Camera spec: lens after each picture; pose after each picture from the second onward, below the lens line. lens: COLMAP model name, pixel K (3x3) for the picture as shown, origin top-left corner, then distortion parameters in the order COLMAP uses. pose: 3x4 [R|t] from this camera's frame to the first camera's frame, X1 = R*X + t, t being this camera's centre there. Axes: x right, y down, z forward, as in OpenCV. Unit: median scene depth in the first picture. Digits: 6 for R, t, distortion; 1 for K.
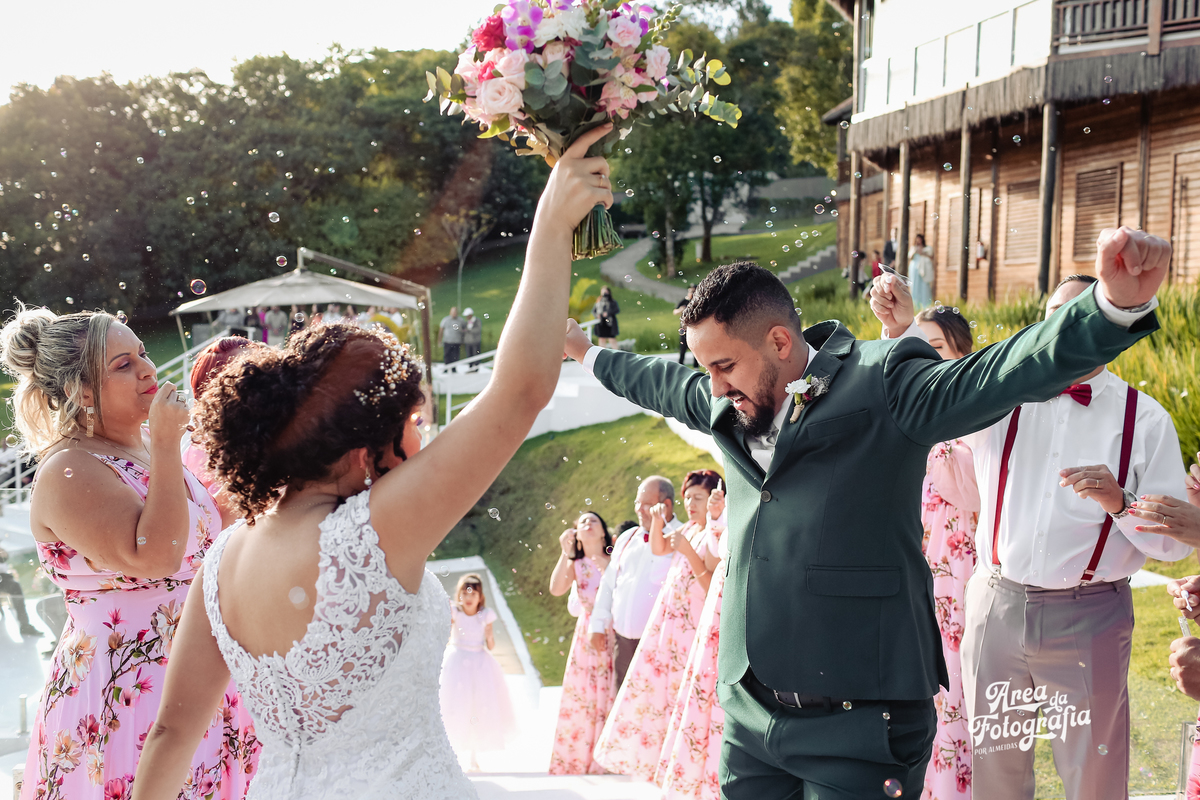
lens RADIAL K [[1182.0, 0, 599.3], [0, 1182.0, 384.3], [0, 0, 1]] dist [-0.107132, 0.144908]
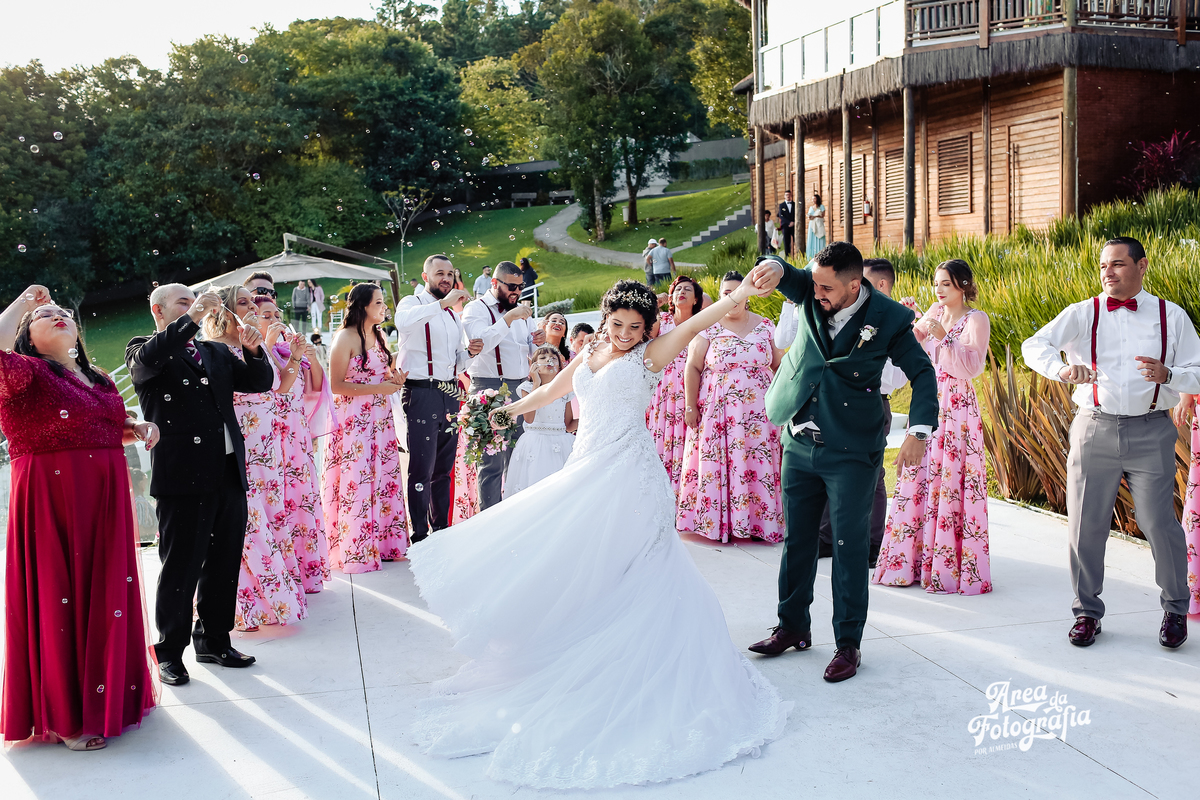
lens RADIAL K [[1182.0, 0, 599.3], [0, 1182.0, 384.3], [0, 0, 1]] dist [-0.107132, 0.144908]
pose [[0.997216, -0.050664, 0.054711, -0.012375], [0.048896, 0.998252, 0.033195, 0.008930], [-0.056297, -0.030427, 0.997950, -0.153067]]
